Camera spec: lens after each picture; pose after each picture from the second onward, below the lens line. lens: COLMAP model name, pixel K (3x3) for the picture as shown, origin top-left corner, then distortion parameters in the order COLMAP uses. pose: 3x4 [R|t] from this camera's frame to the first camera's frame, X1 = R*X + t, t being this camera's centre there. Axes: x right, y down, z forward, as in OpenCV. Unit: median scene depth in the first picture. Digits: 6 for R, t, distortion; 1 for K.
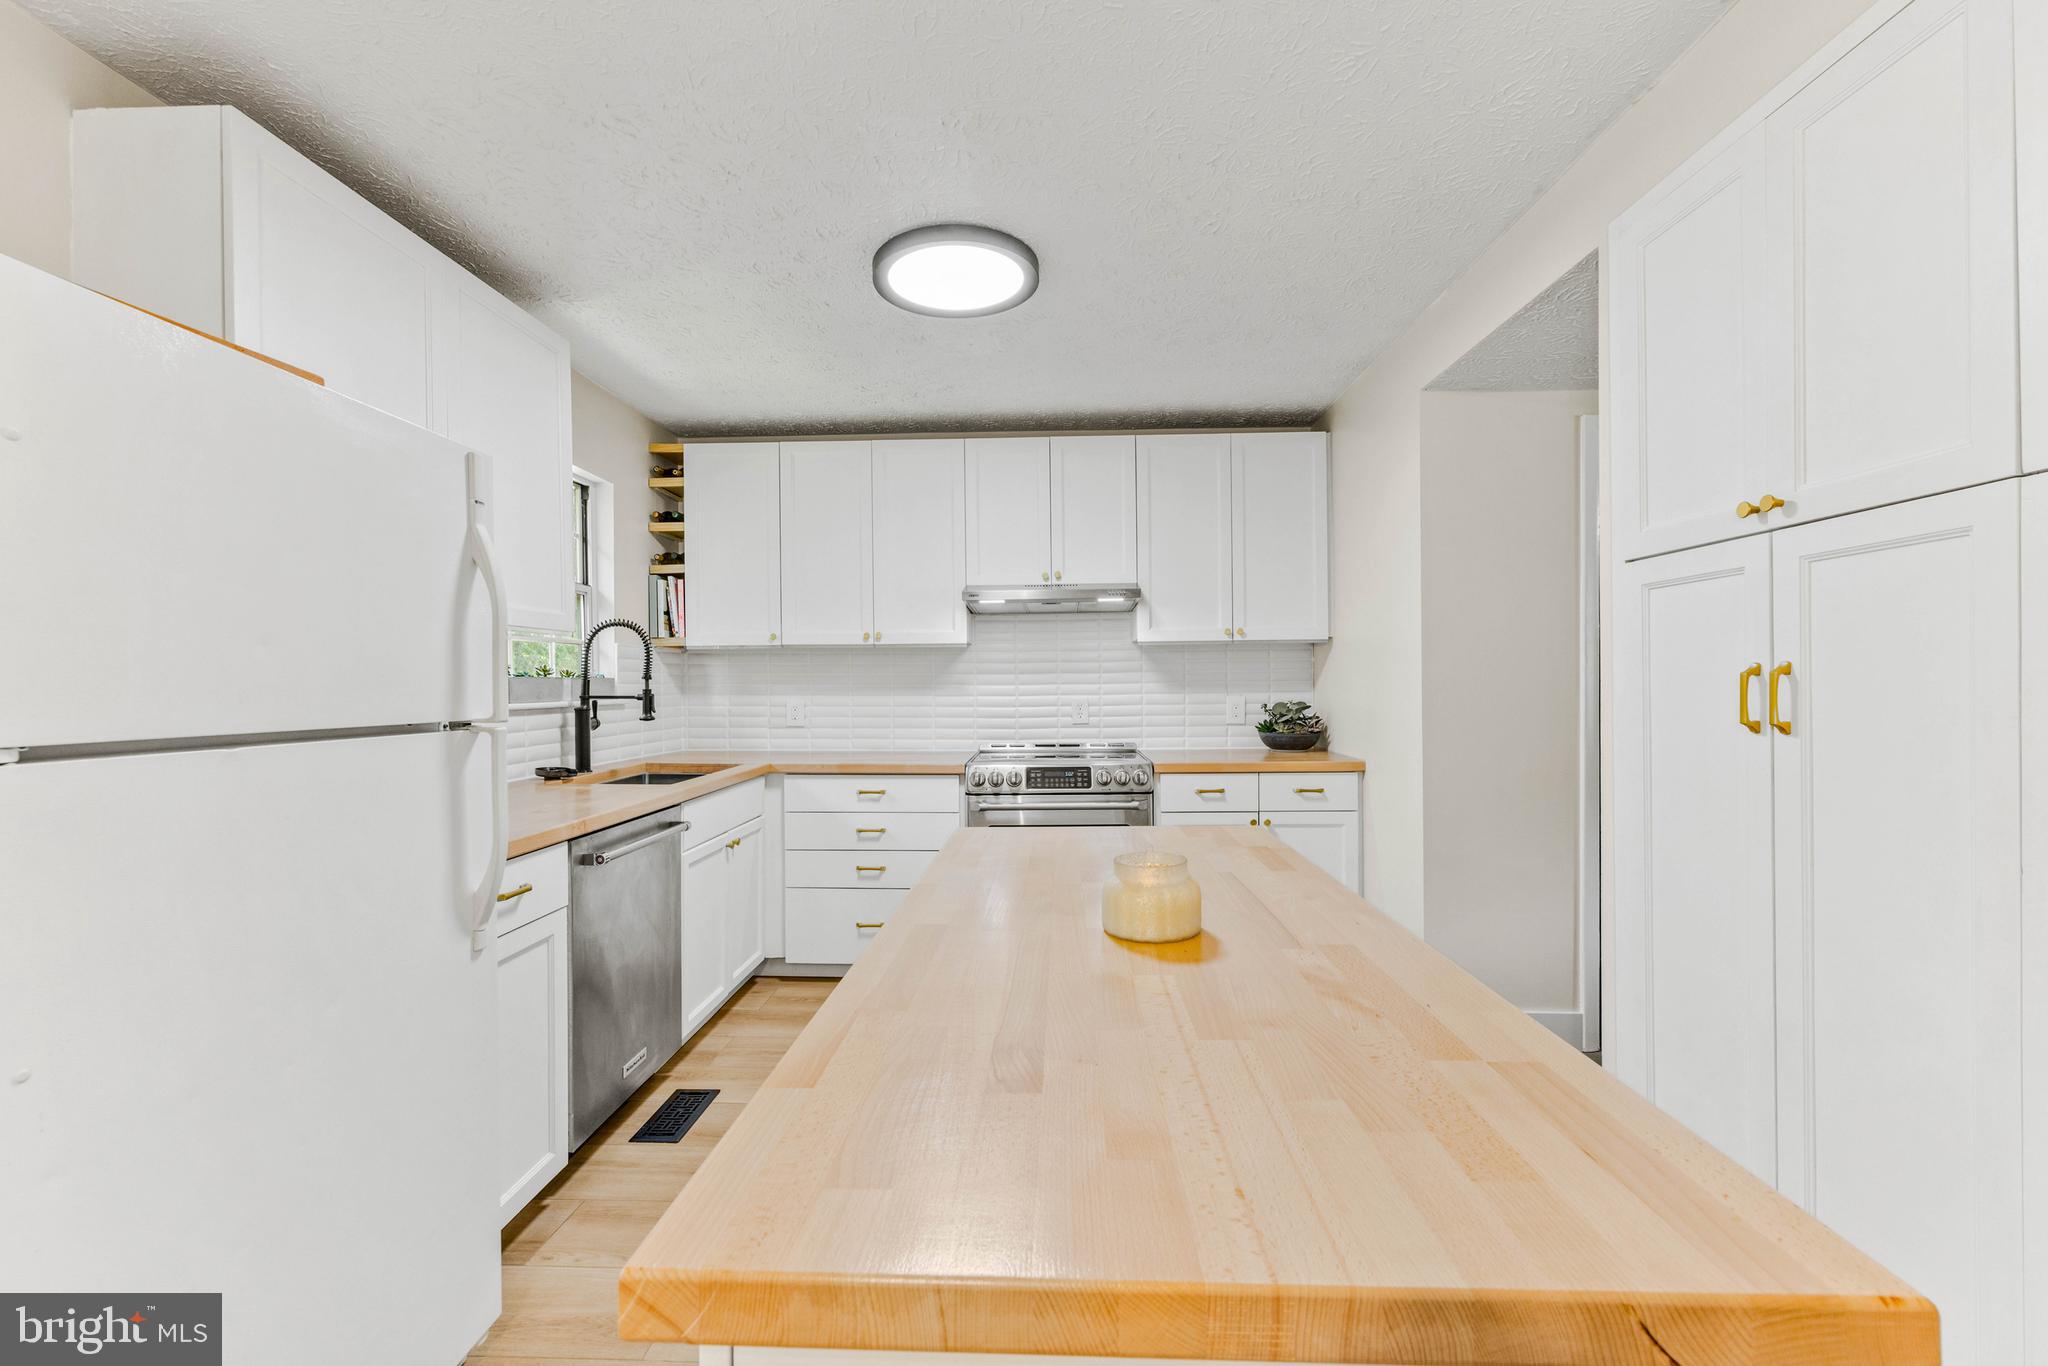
lens RADIAL K [[824.2, 0, 1012.5], [0, 824.2, 685.5], [0, 0, 1]] dist [-0.003208, -0.000468]
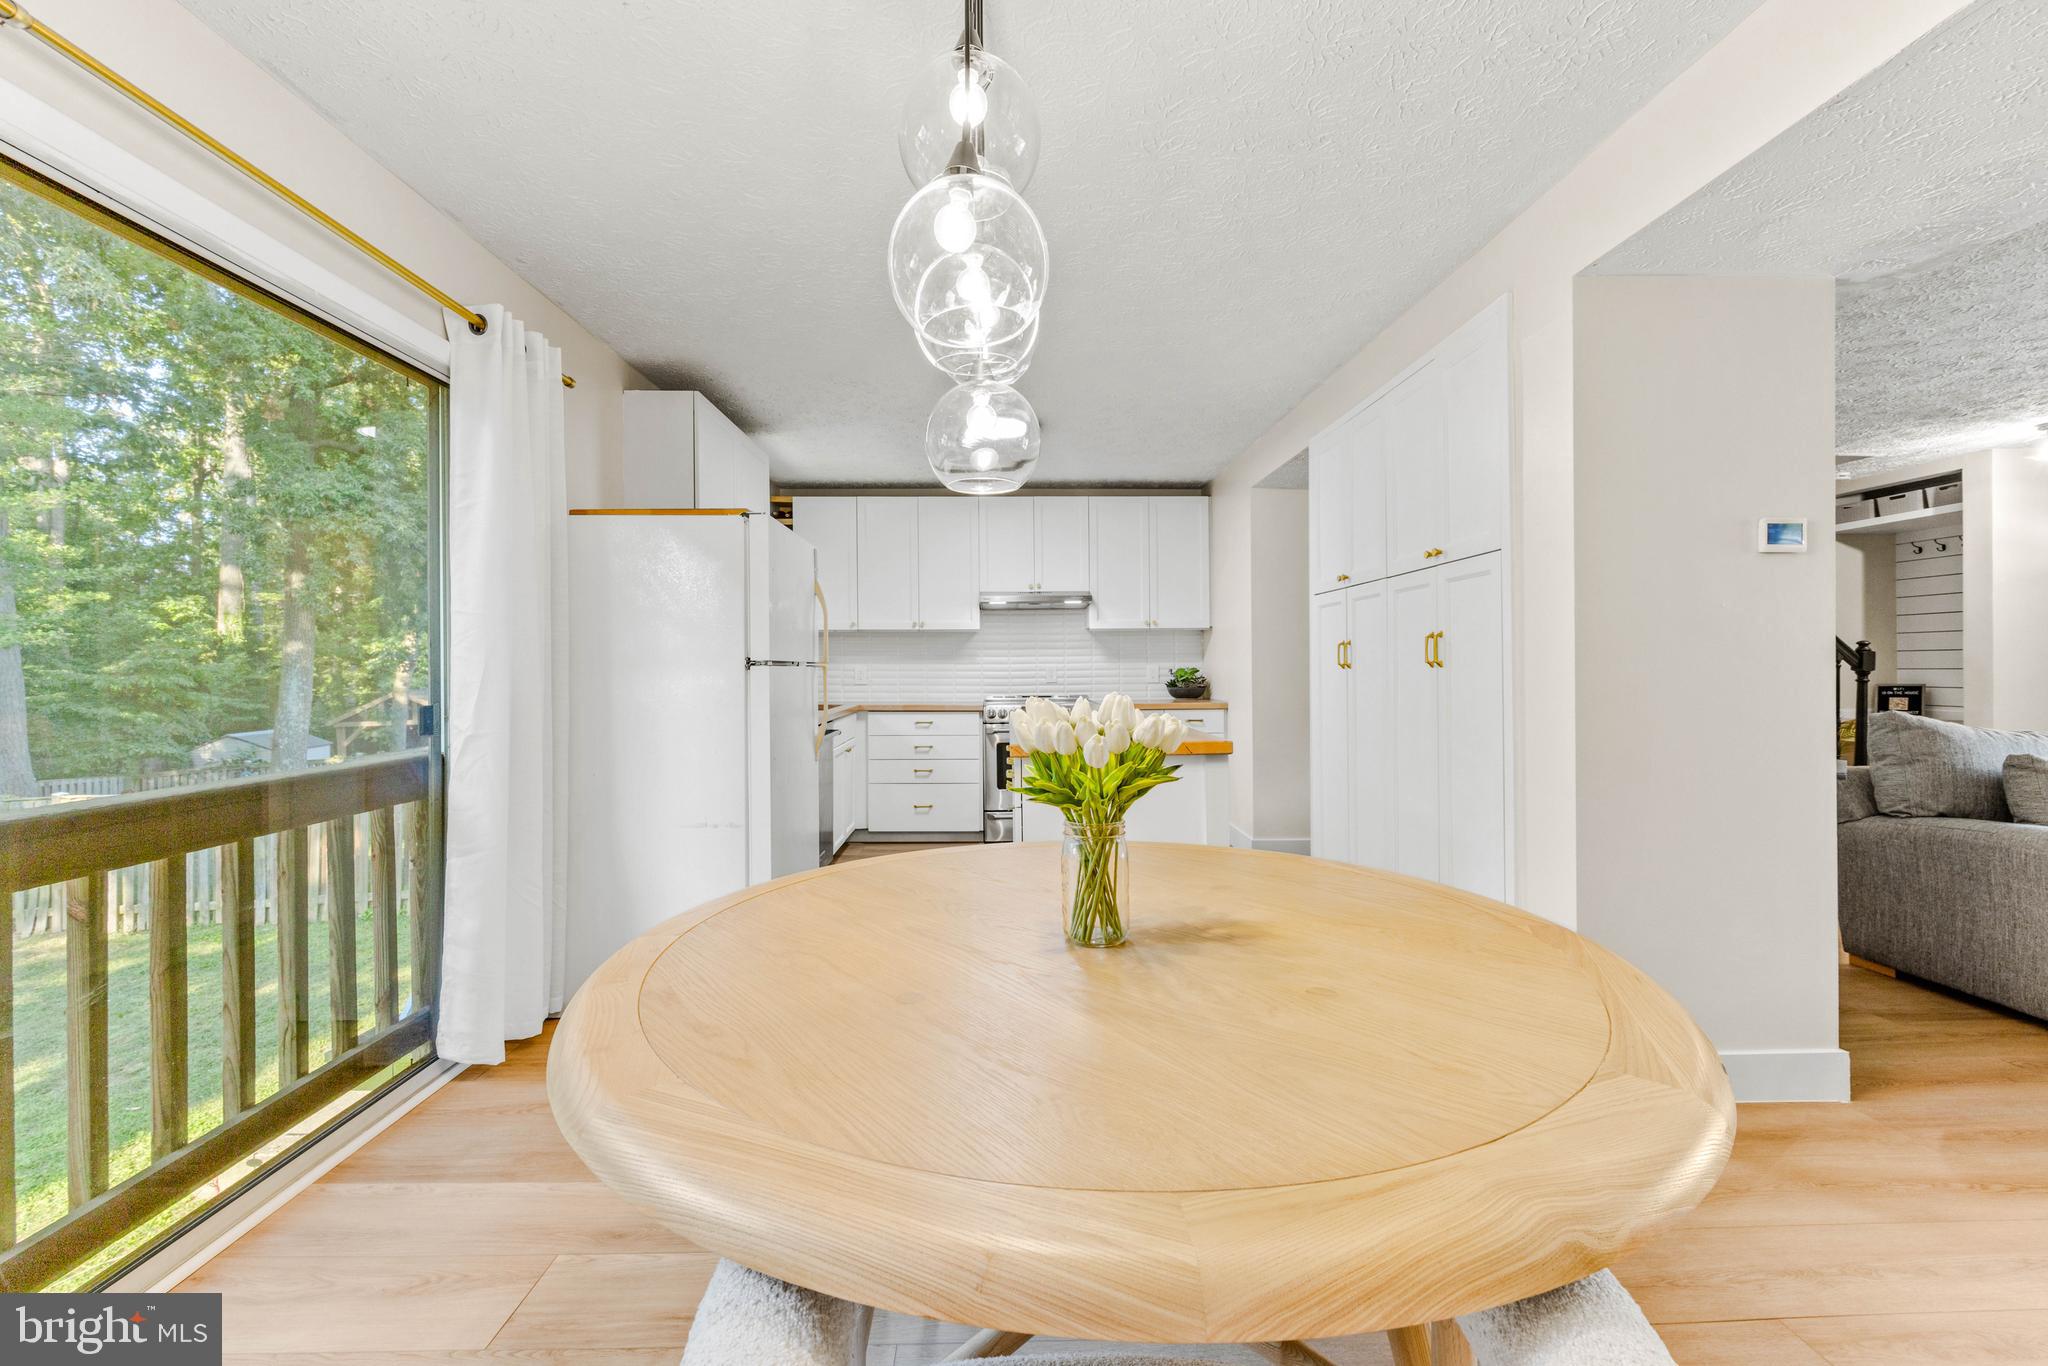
lens RADIAL K [[824.2, 0, 1008.2], [0, 824.2, 672.1], [0, 0, 1]] dist [-0.003208, -0.000468]
pose [[0.997973, 0.001925, 0.063613, -0.105761], [-0.002088, 0.999995, 0.002504, 0.026227], [-0.063608, -0.002631, 0.997971, -0.570319]]
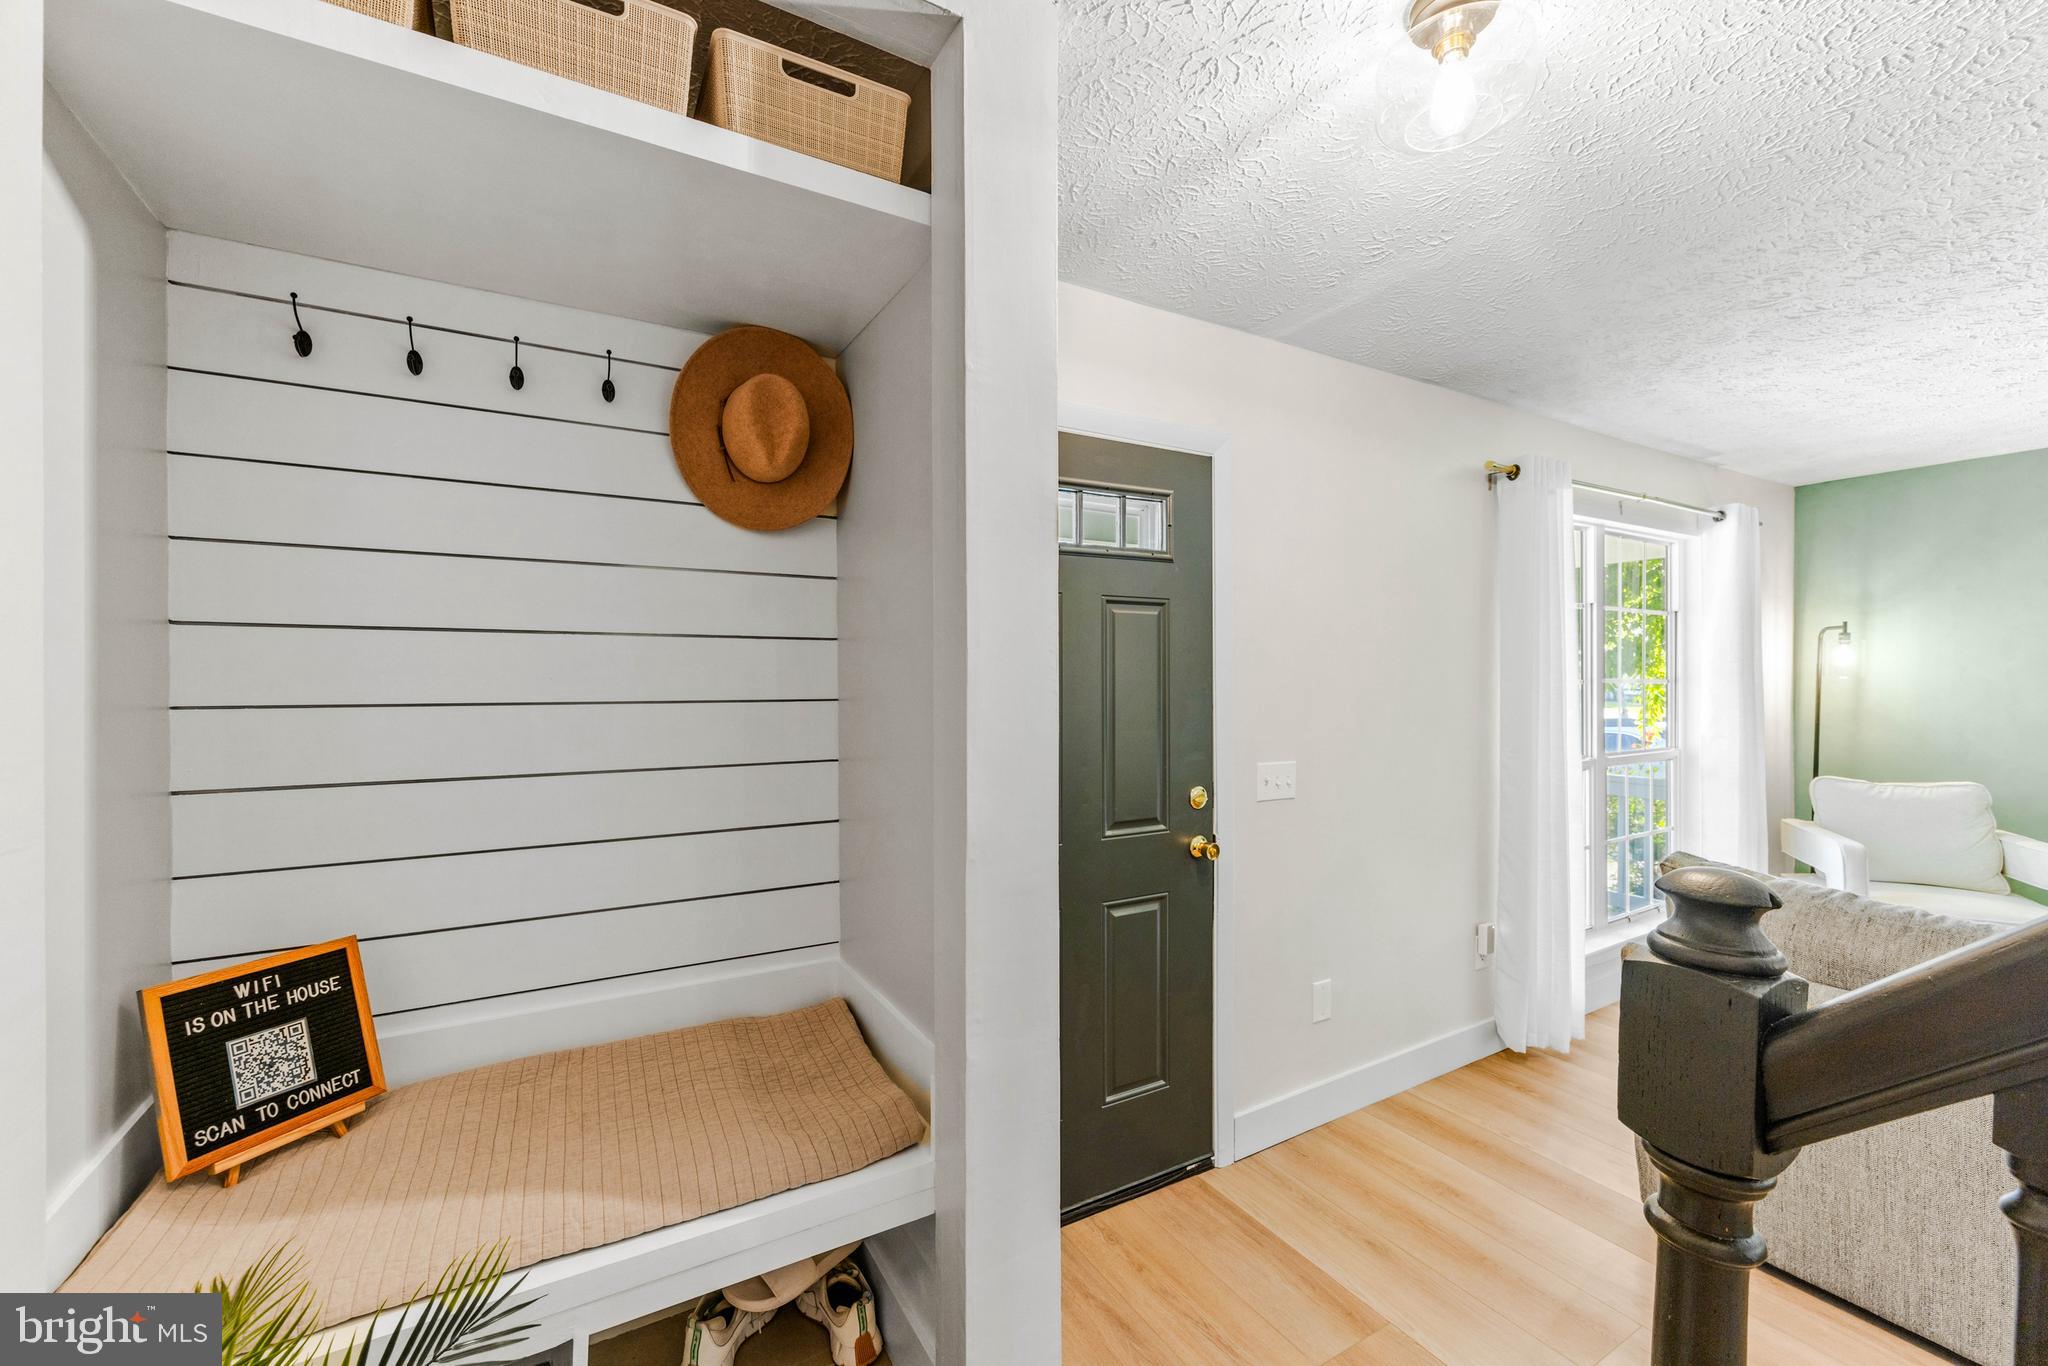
lens RADIAL K [[824.2, 0, 1026.4], [0, 824.2, 680.5], [0, 0, 1]] dist [-0.003208, -0.000468]
pose [[-0.546429, 0.000872, 0.837505, 1.493644], [0.001621, 0.999999, 0.000016, -0.074304], [-0.837504, 0.001366, -0.546429, 1.044155]]
